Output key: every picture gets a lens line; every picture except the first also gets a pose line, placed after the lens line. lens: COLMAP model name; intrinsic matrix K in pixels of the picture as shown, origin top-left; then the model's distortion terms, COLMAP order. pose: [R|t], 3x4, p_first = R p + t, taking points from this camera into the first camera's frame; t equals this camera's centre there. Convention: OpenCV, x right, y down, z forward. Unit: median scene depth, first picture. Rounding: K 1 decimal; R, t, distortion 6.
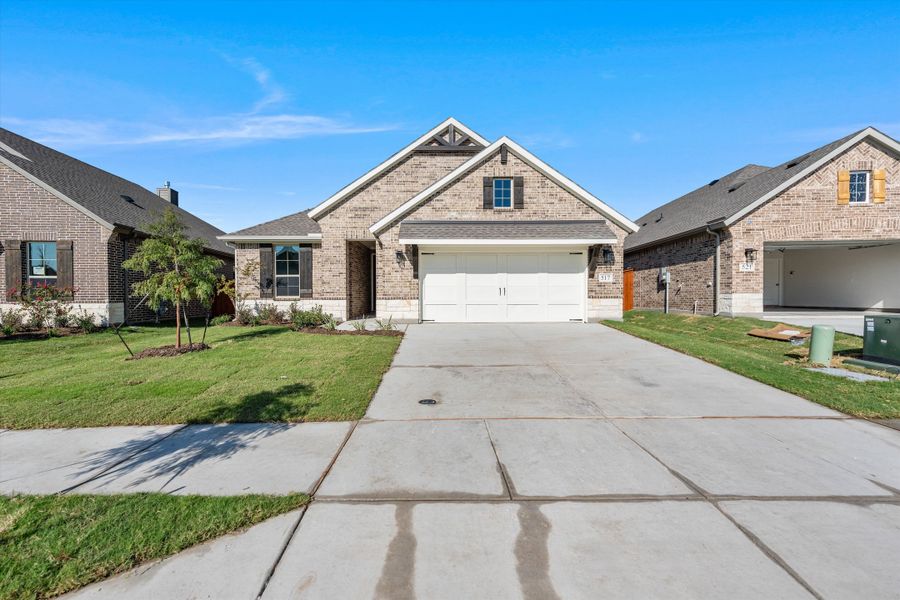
lens RADIAL K [[359.5, 0, 450.0], [0, 359.5, 300.0], [0, 0, 1]] dist [-0.010418, -0.000001]
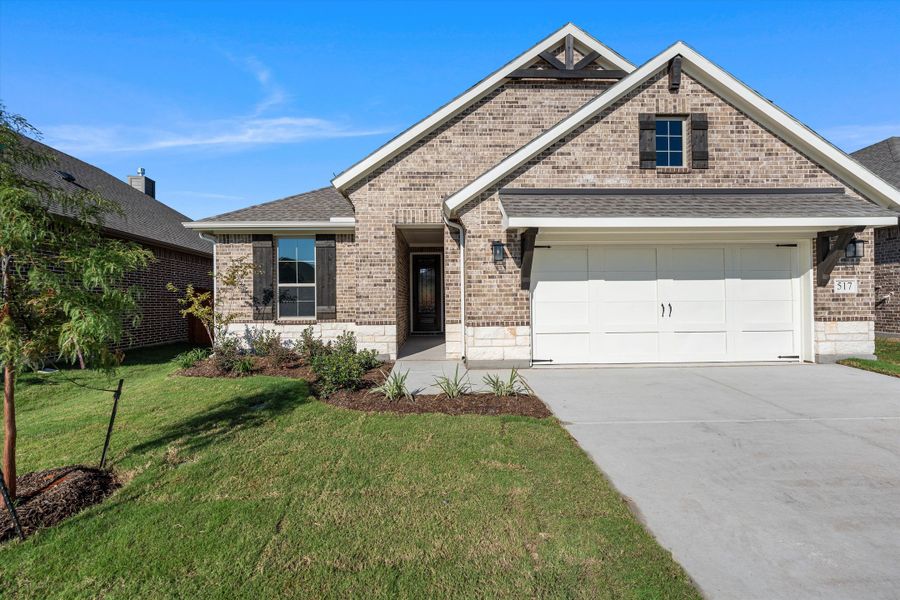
lens RADIAL K [[359.5, 0, 450.0], [0, 359.5, 300.0], [0, 0, 1]] dist [-0.010418, -0.000001]
pose [[0.999966, -0.006373, 0.005220, -0.212489], [0.006456, 0.999849, -0.016108, -0.033389], [-0.005117, 0.016141, 0.999857, 0.417226]]
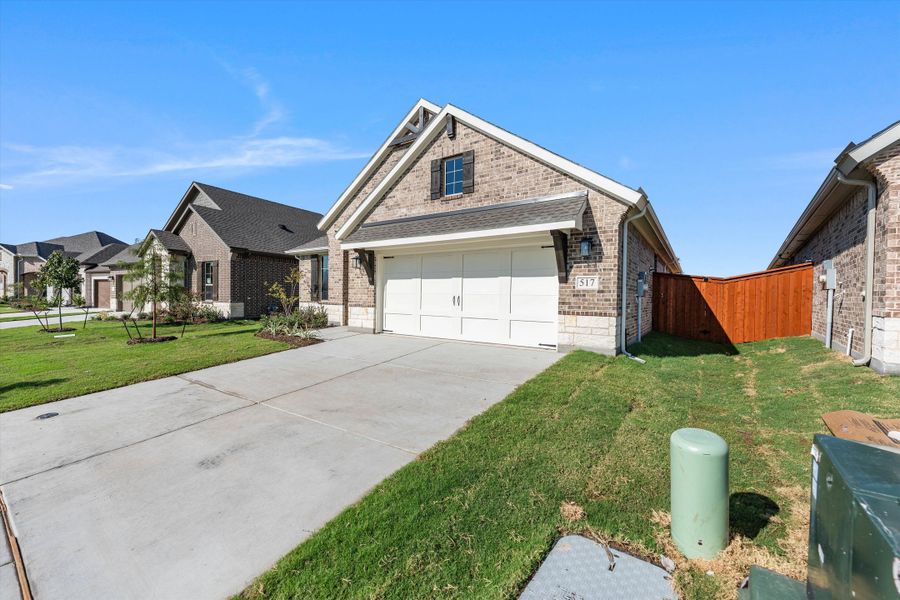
lens RADIAL K [[359.5, 0, 450.0], [0, 359.5, 300.0], [0, 0, 1]] dist [-0.010418, -0.000001]
pose [[0.818398, 0.020850, -0.574274, 0.589286], [-0.022047, 0.999745, 0.004877, -0.029161], [0.574229, 0.008670, 0.818649, 0.346125]]
